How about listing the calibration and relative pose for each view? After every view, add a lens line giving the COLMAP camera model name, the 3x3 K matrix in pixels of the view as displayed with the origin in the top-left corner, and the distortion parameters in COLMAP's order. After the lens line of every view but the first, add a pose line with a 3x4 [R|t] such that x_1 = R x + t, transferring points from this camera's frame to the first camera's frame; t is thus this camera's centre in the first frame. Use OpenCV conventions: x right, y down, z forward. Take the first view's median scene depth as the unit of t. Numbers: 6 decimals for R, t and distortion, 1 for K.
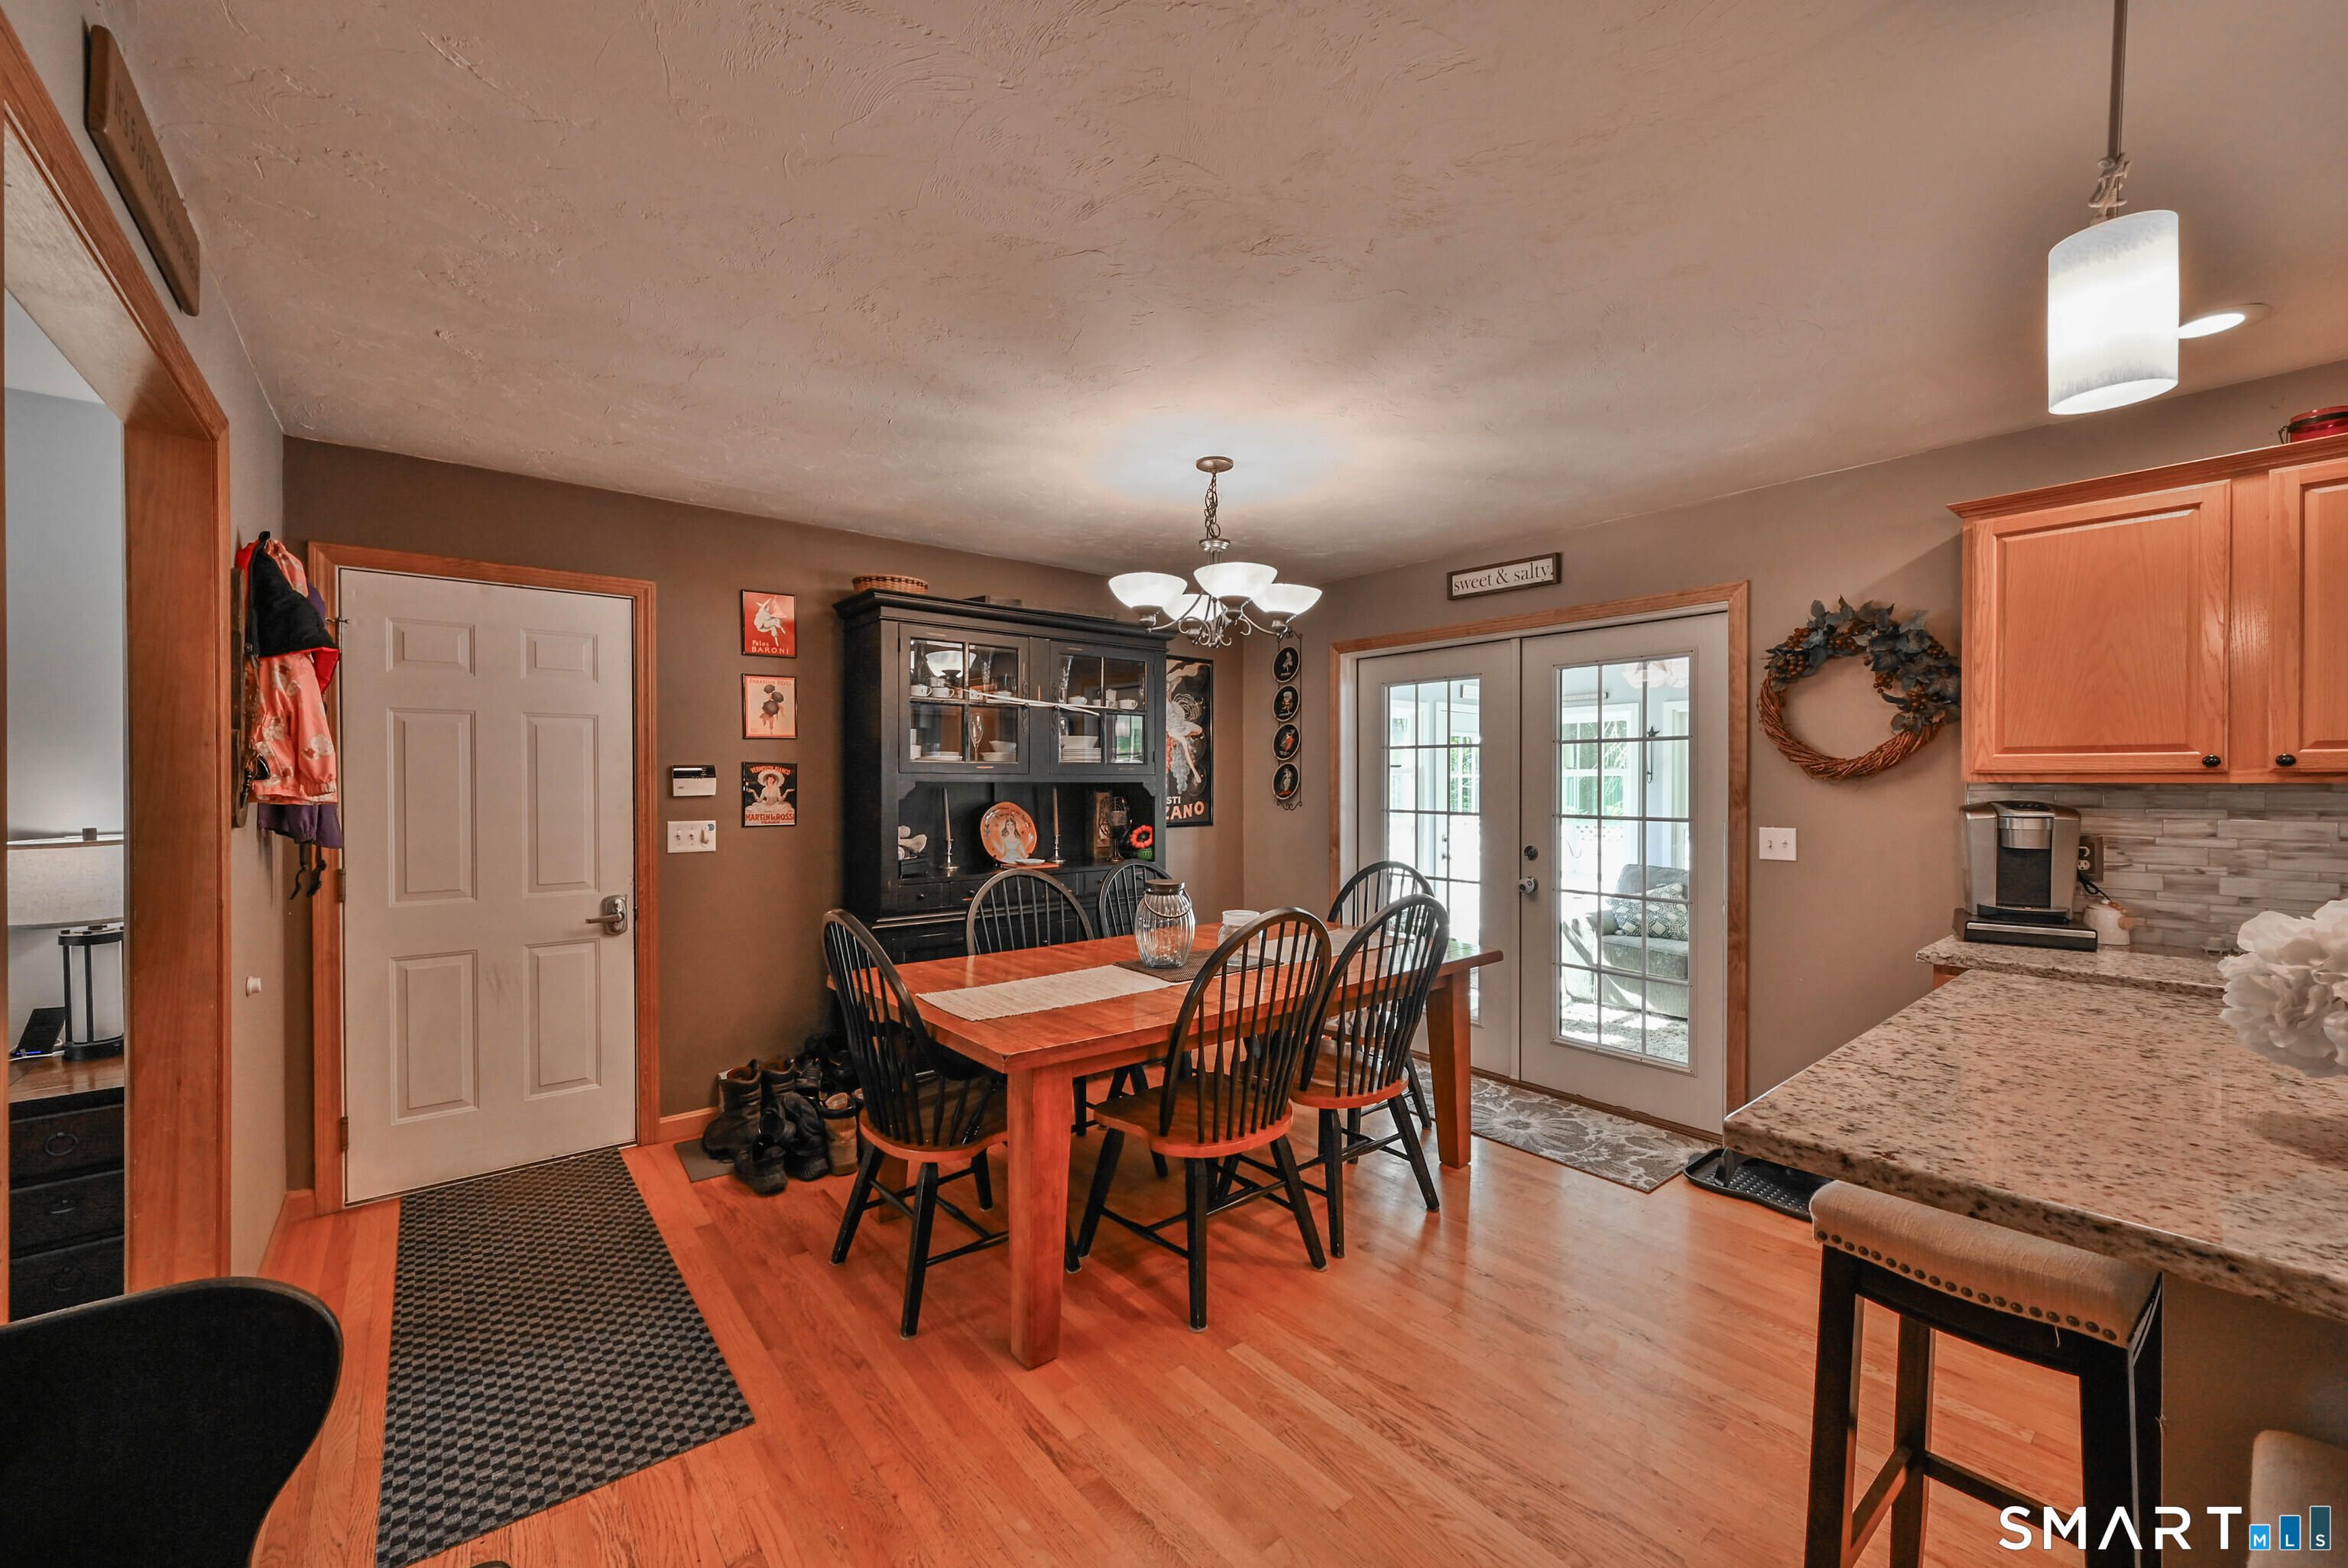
lens RADIAL K [[922.2, 0, 1190.4], [0, 922.2, 788.0], [0, 0, 1]] dist [-0.000461, 0.000560]
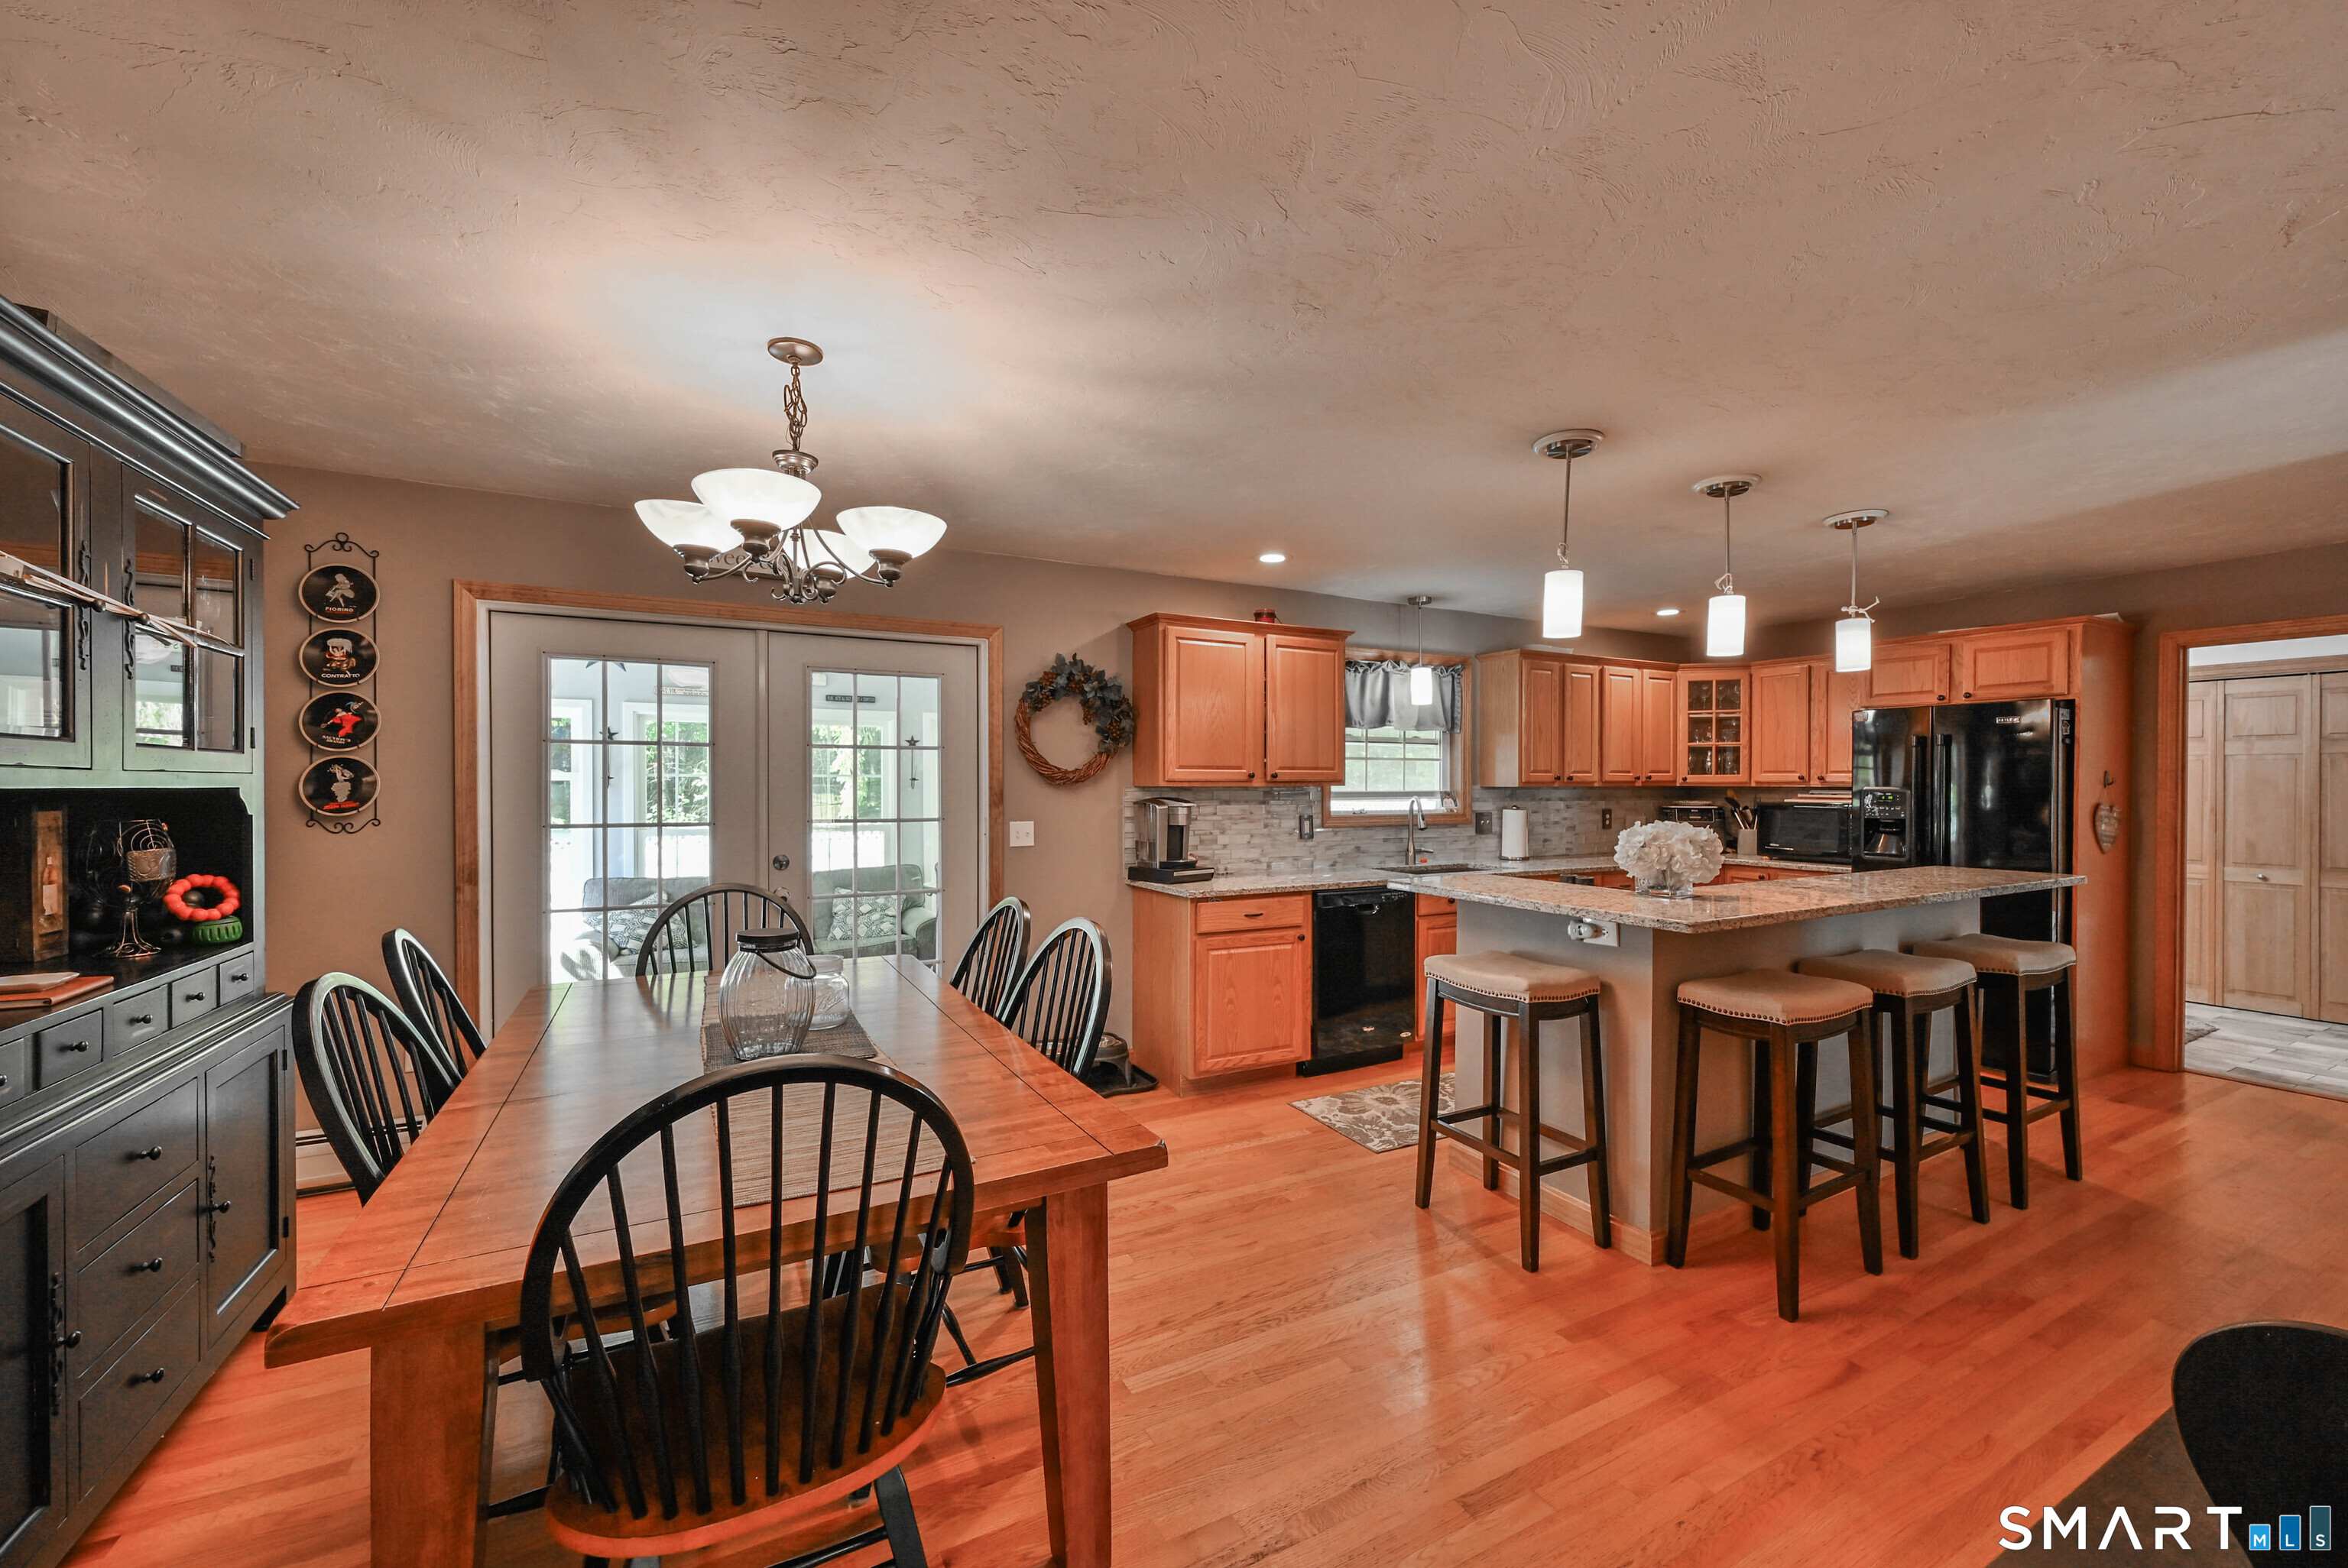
lens RADIAL K [[922.2, 0, 1176.5], [0, 922.2, 793.0], [0, 0, 1]] dist [-0.000461, 0.000560]
pose [[0.203757, -0.007051, 0.978996, -0.563221], [0.007929, 0.999953, 0.005552, -0.002358], [-0.978989, 0.006631, 0.203803, 0.496343]]
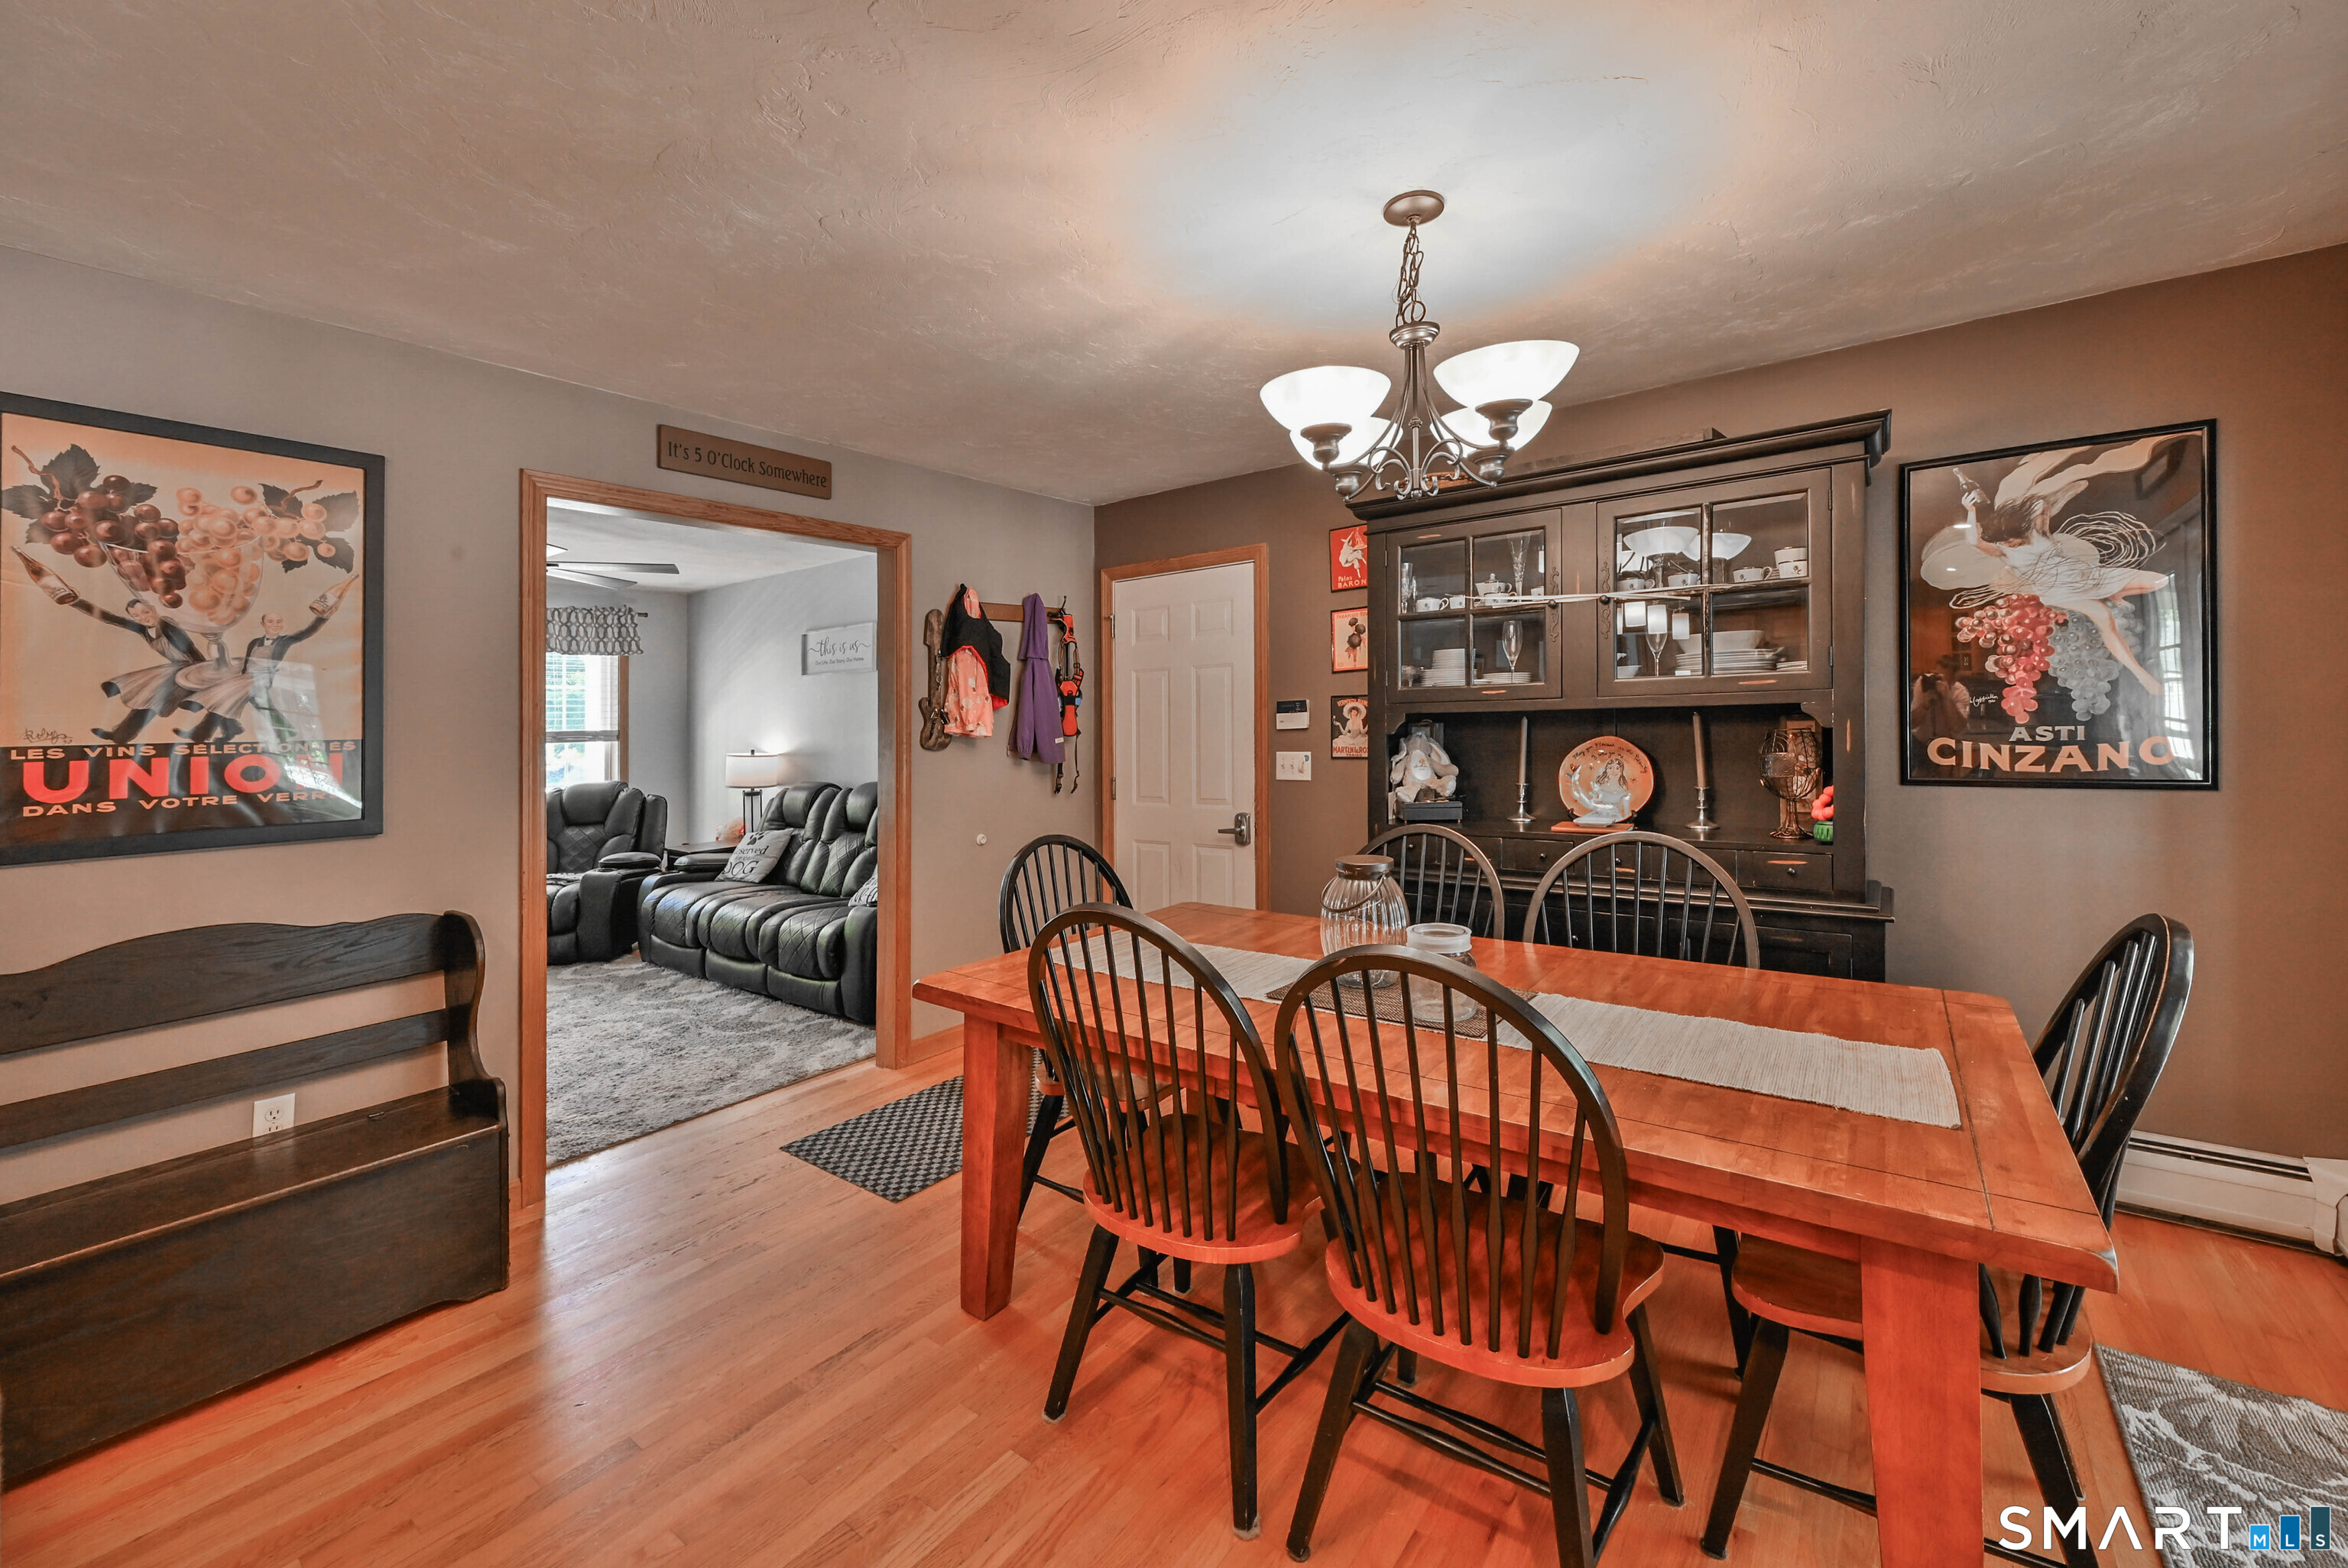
lens RADIAL K [[922.2, 0, 1163.4], [0, 922.2, 753.6], [0, 0, 1]] dist [-0.000461, 0.000560]
pose [[0.193024, 0.032567, -0.980653, 0.544900], [0.018500, 0.999151, 0.036823, -0.005620], [0.981020, -0.025250, 0.192258, 0.663611]]
